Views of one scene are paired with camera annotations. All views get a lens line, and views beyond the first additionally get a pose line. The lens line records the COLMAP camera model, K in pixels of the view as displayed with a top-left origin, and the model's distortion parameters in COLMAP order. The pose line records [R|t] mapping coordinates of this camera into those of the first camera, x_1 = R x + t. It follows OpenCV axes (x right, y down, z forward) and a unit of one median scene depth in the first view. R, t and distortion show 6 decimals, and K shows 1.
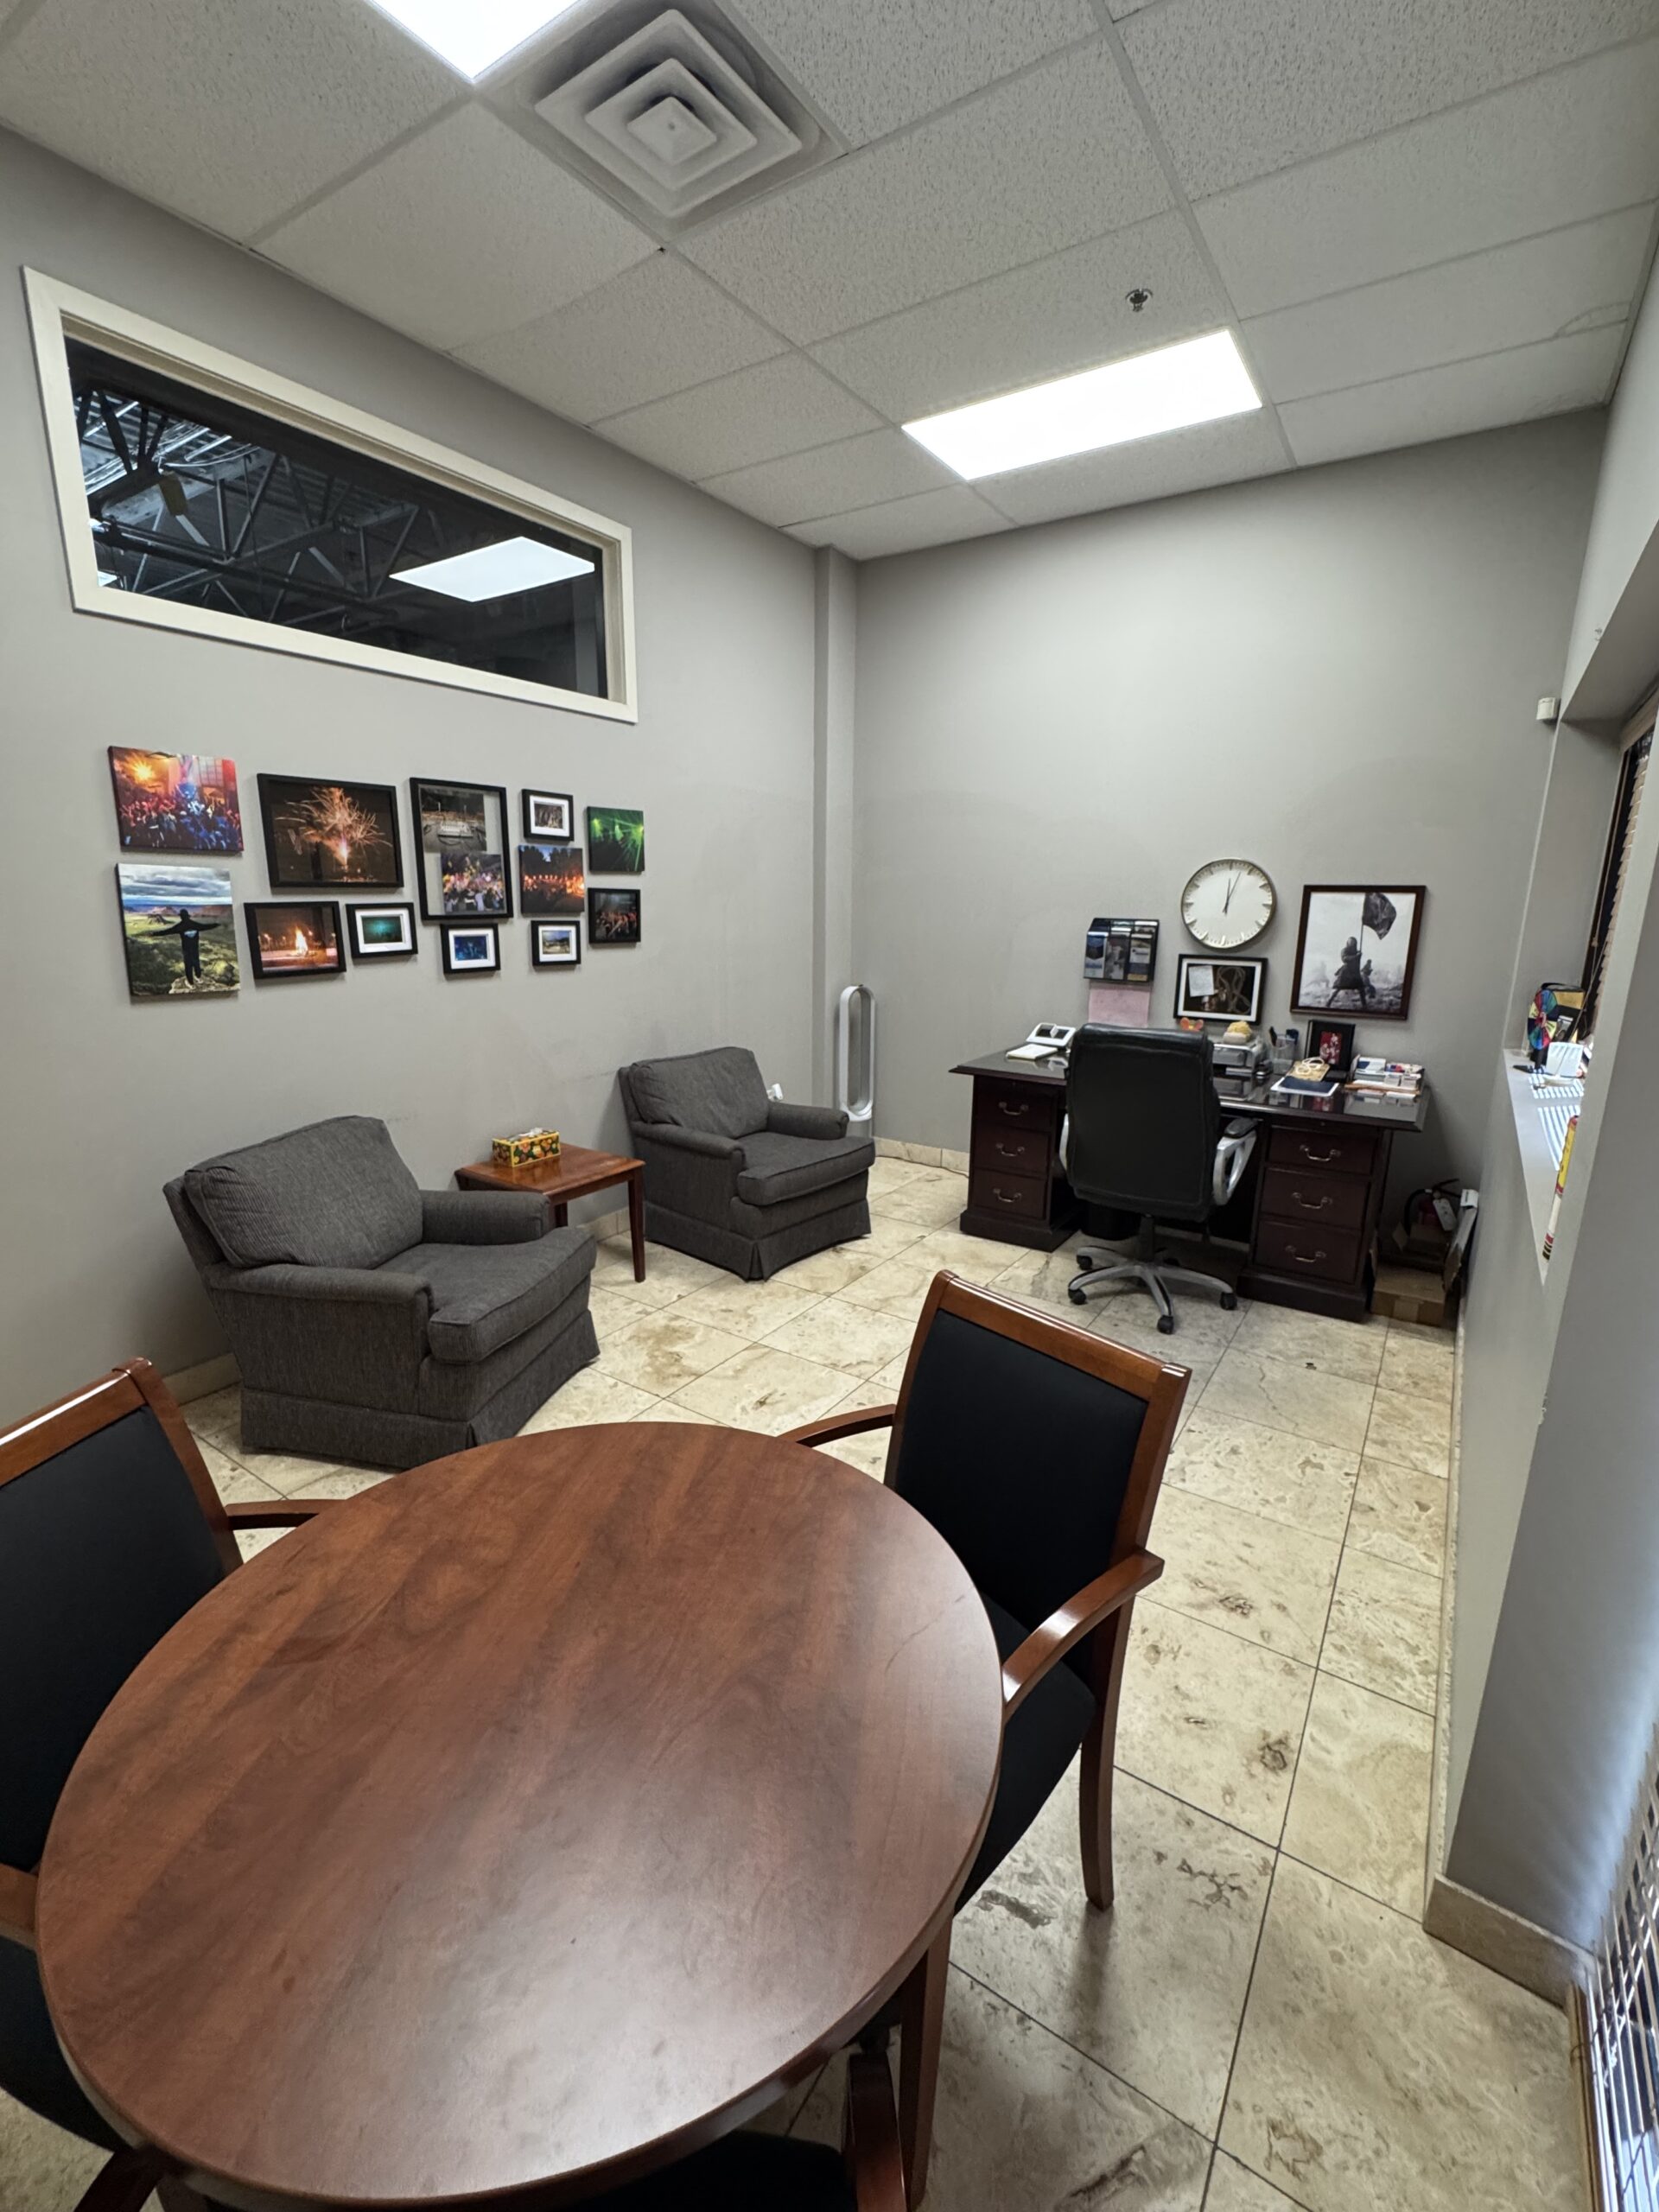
lens RADIAL K [[951.1, 0, 825.7], [0, 951.1, 1099.9], [0, 0, 1]] dist [-0.001209, 0.000139]
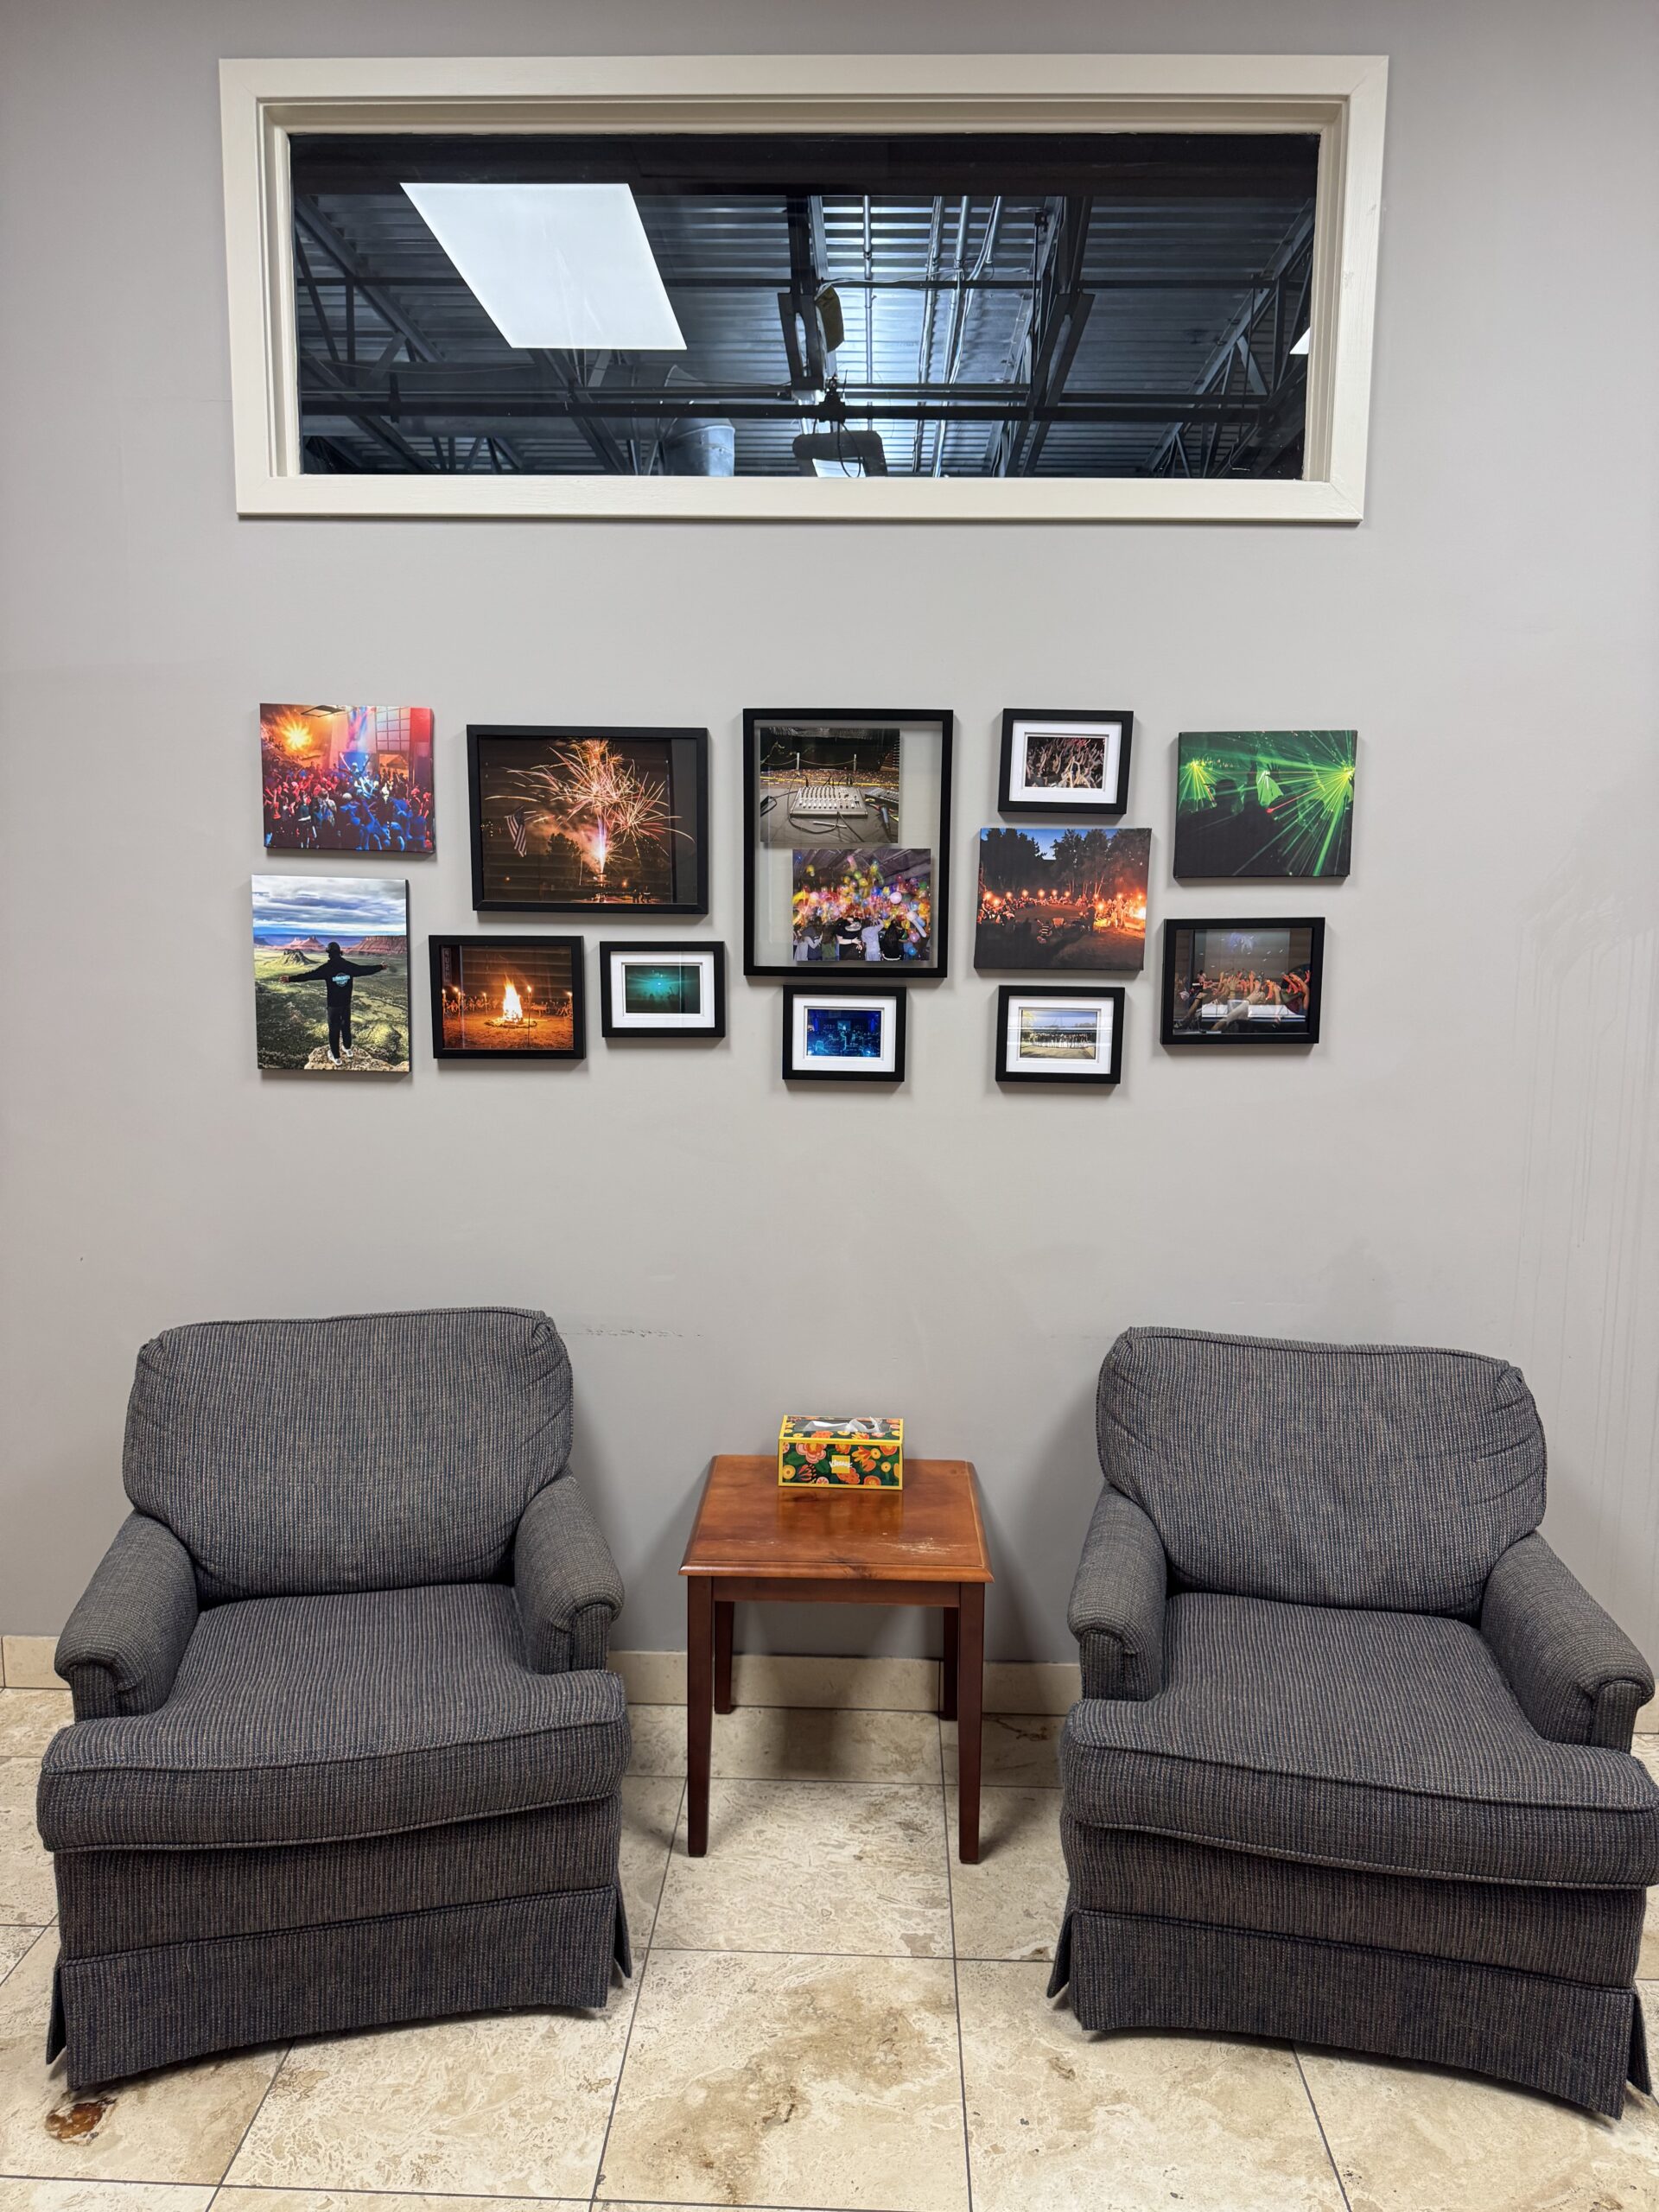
lens RADIAL K [[1558.0, 0, 827.2], [0, 1558.0, 1119.6], [0, 0, 1]] dist [0.080567, -0.016196]
pose [[0.530625, 0.113908, -0.839918, 0.344075], [-0.191499, 0.981418, 0.012117, -0.131563], [0.825690, 0.154414, 0.542579, 0.589595]]
